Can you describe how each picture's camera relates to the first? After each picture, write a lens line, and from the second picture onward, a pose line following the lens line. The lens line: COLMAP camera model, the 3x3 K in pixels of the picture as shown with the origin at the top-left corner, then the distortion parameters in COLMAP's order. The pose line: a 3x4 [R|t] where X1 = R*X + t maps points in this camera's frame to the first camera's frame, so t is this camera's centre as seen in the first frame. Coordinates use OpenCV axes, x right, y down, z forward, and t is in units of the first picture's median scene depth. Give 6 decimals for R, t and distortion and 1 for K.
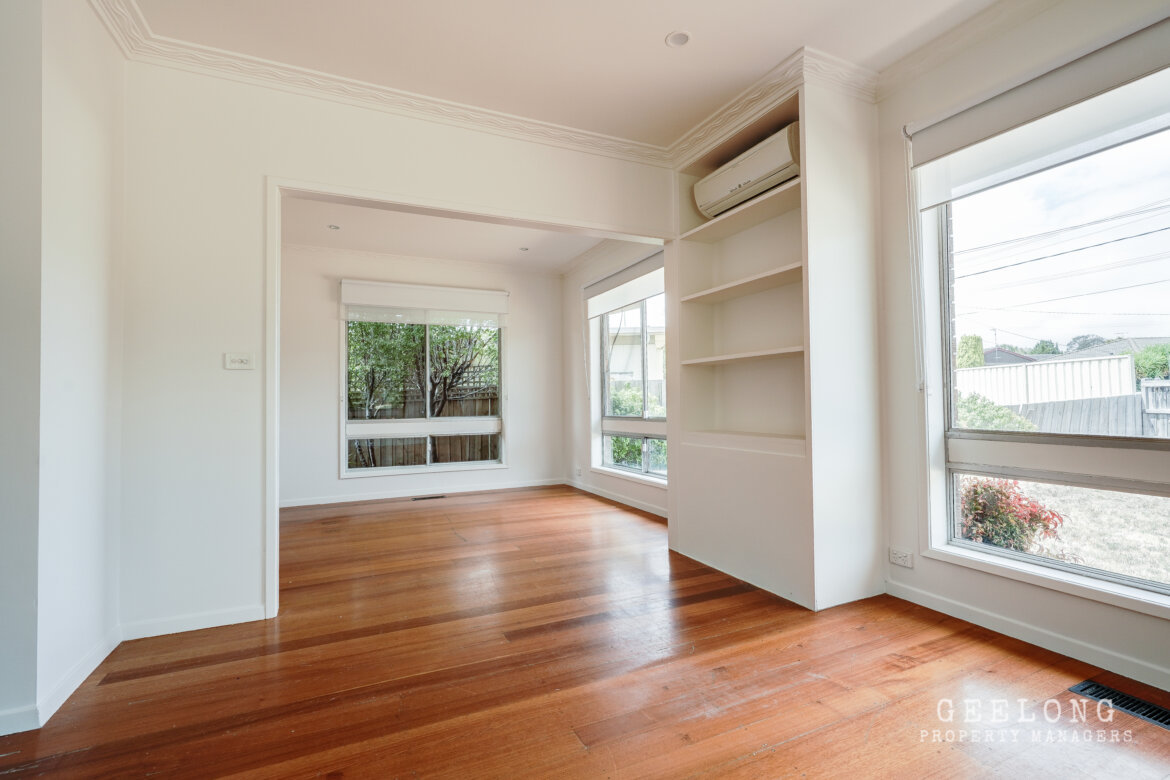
lens RADIAL K [[526.9, 0, 585.4], [0, 526.9, 387.8], [0, 0, 1]] dist [-0.002008, 0.000364]
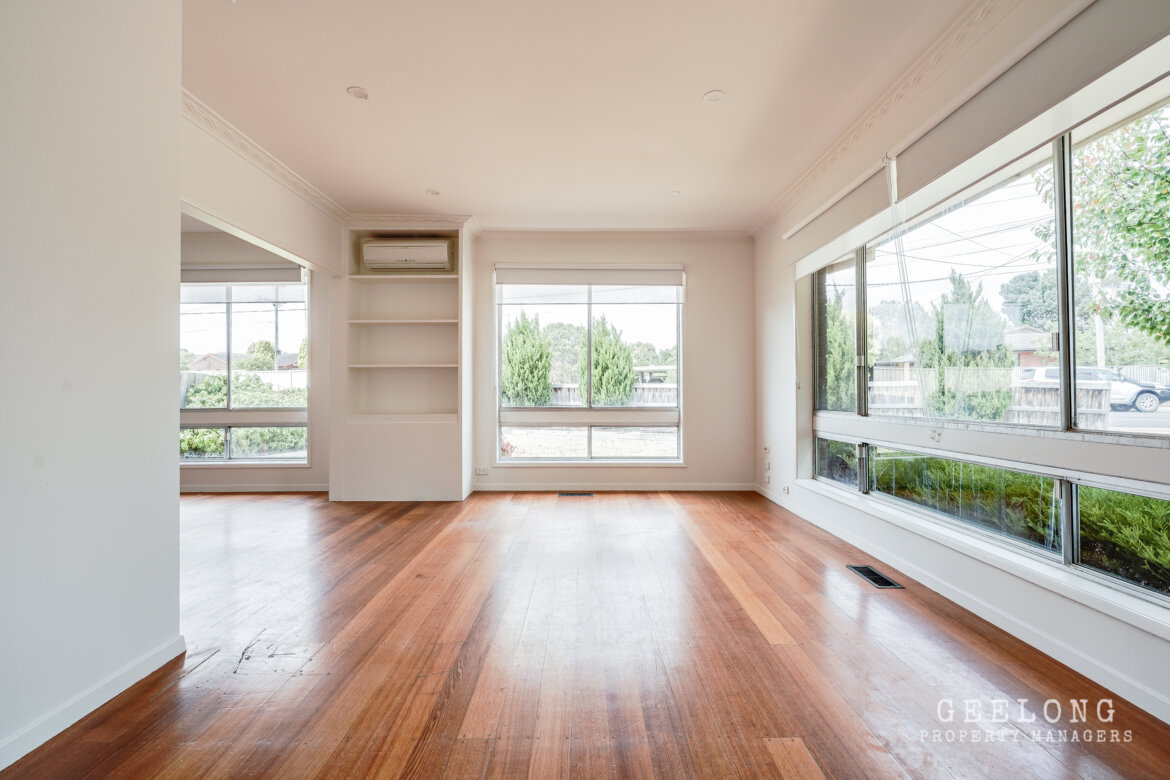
lens RADIAL K [[526.9, 0, 585.4], [0, 526.9, 387.8], [0, 0, 1]] dist [-0.002008, 0.000364]
pose [[0.425910, 0.011106, 0.904697, -0.993091], [-0.024756, 0.999693, -0.000618, -0.005857], [-0.904427, -0.022133, 0.426054, -0.204827]]
